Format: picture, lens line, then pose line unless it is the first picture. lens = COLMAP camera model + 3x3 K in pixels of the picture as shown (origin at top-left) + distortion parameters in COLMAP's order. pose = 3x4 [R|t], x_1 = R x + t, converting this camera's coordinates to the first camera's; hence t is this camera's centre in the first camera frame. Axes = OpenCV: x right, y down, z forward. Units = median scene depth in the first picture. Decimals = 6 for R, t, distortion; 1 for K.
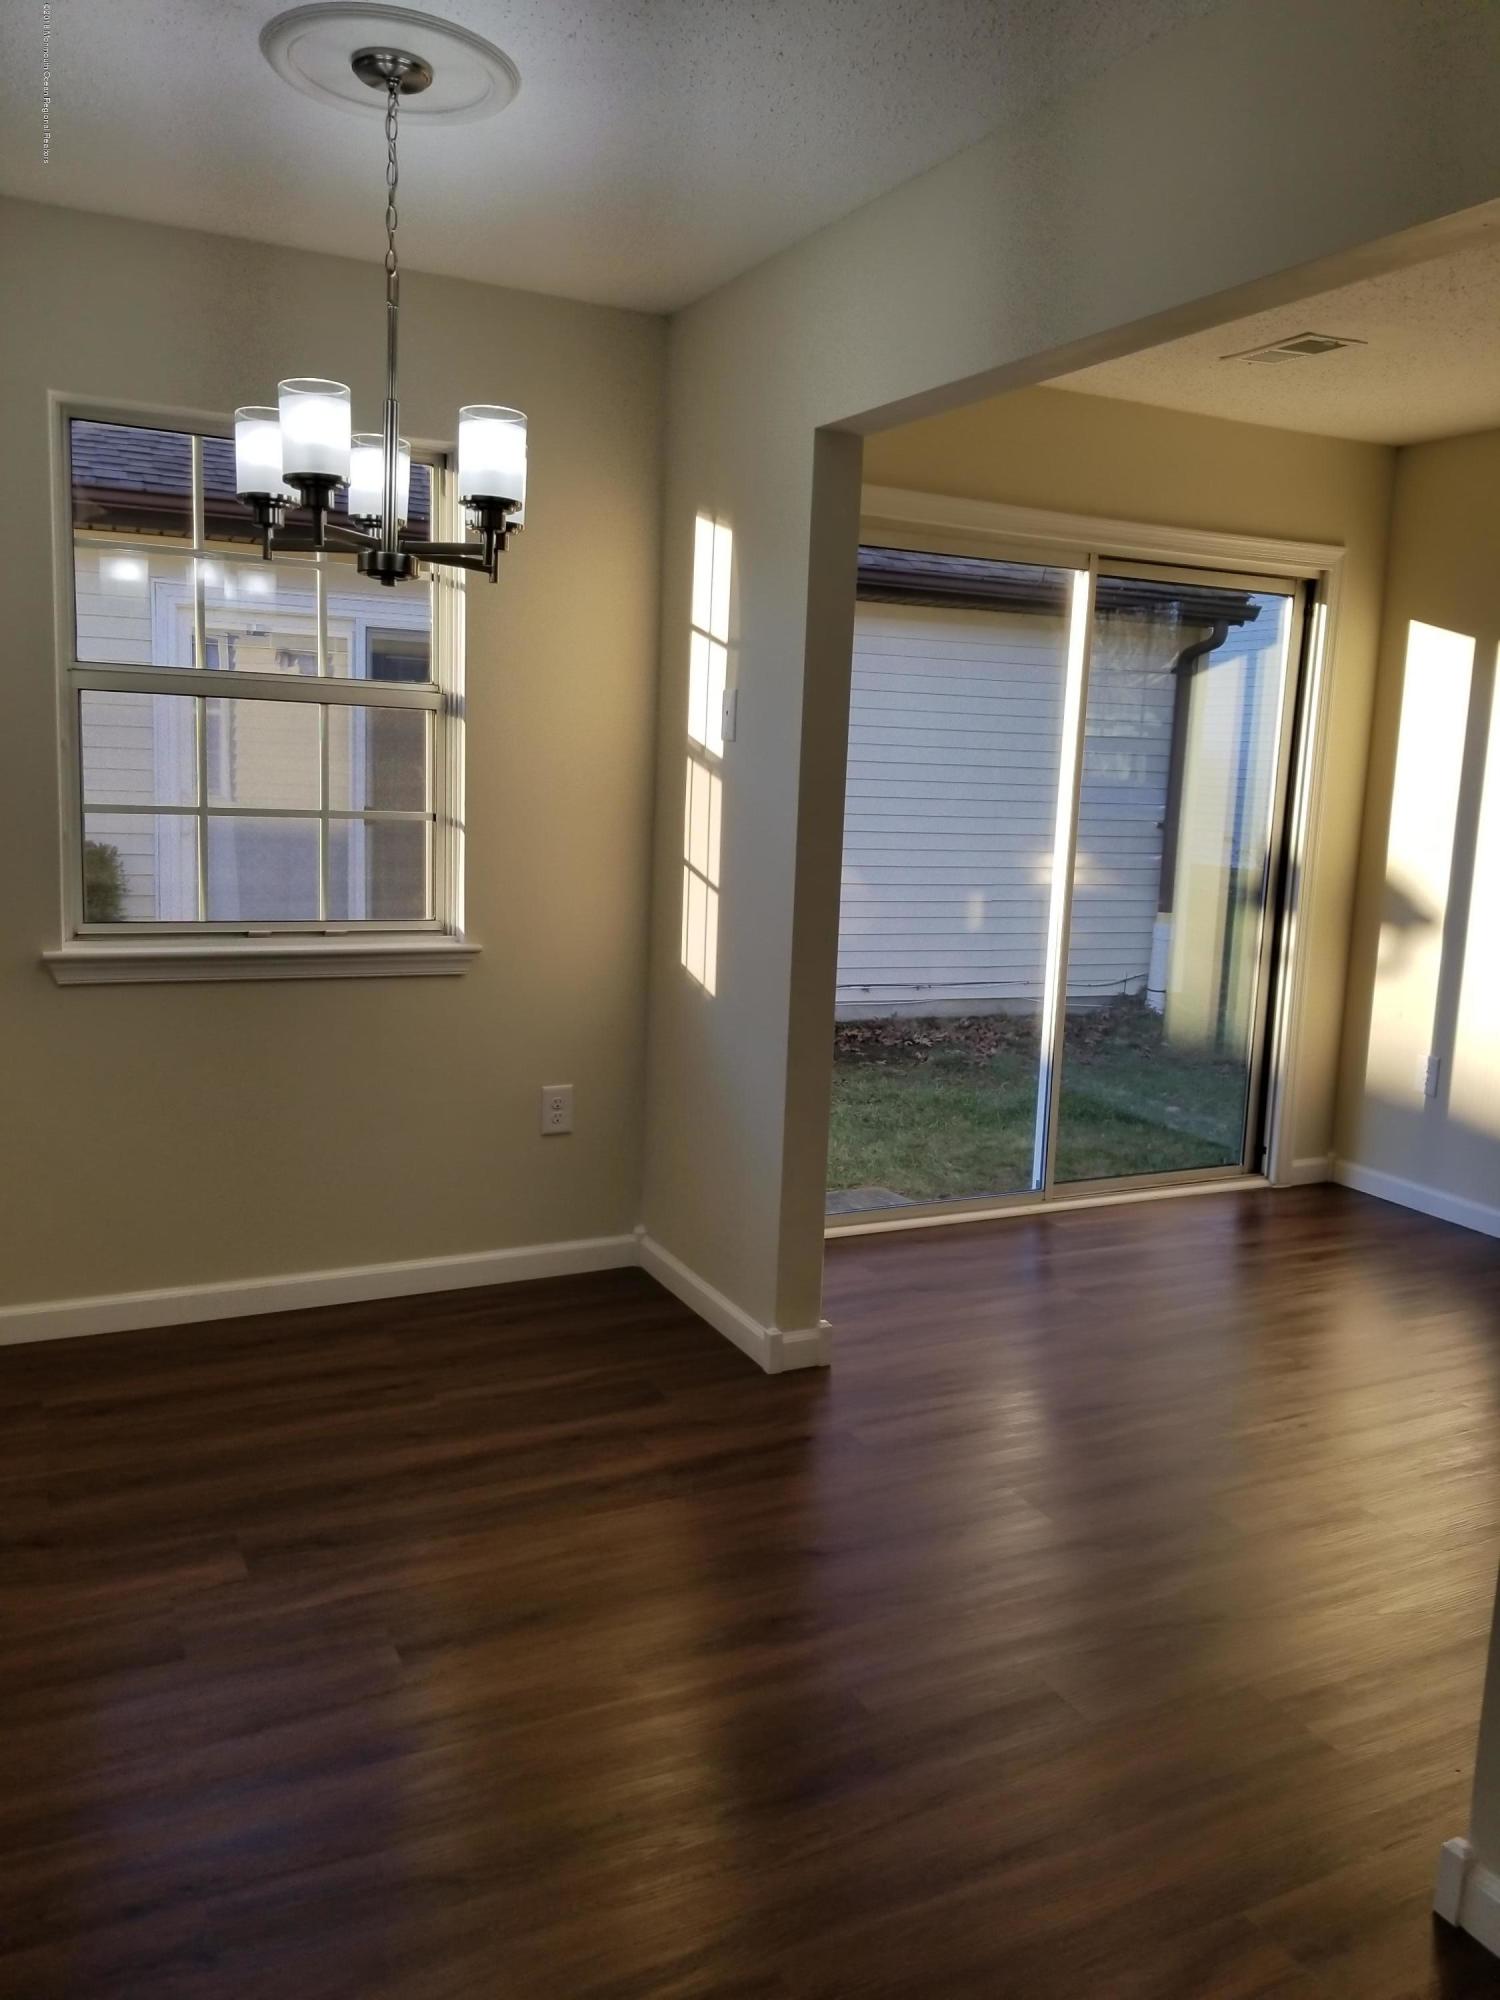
lens RADIAL K [[1564.4, 0, 772.1], [0, 1564.4, 941.6], [0, 0, 1]] dist [0.132427, -0.266213]
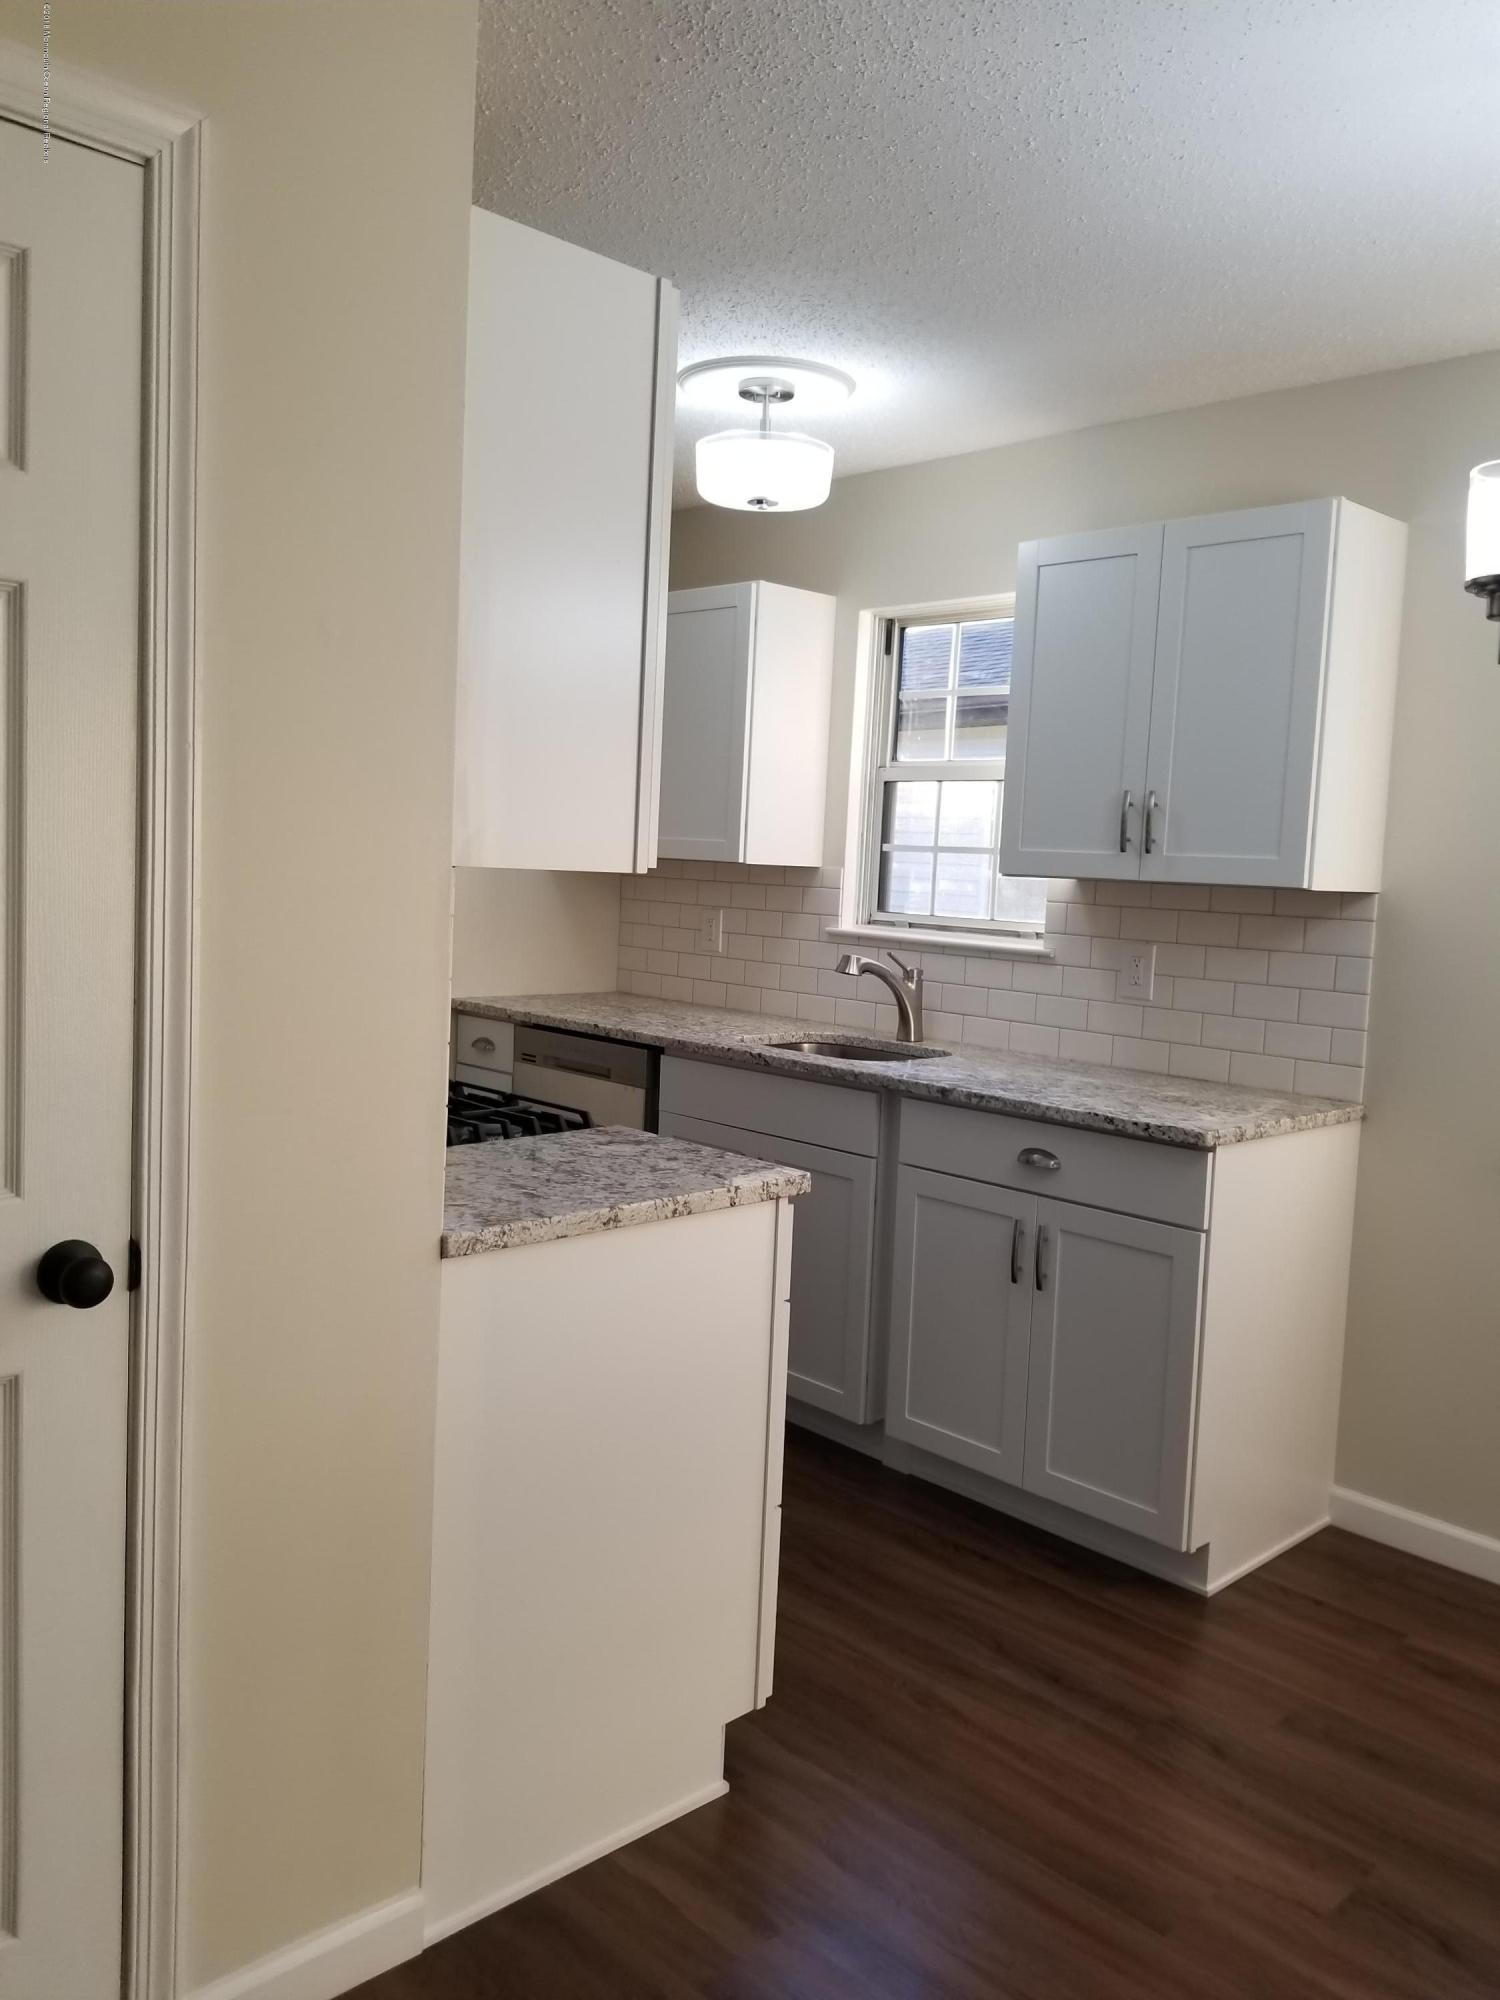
lens RADIAL K [[1547.2, 0, 747.6], [0, 1547.2, 975.9], [0, 0, 1]] dist [0.051771, -0.081874]
pose [[0.283958, 0.052856, -0.957379, 0.325310], [-0.152475, 0.988263, 0.009337, -0.042587], [0.946636, 0.143324, 0.288684, 0.402334]]
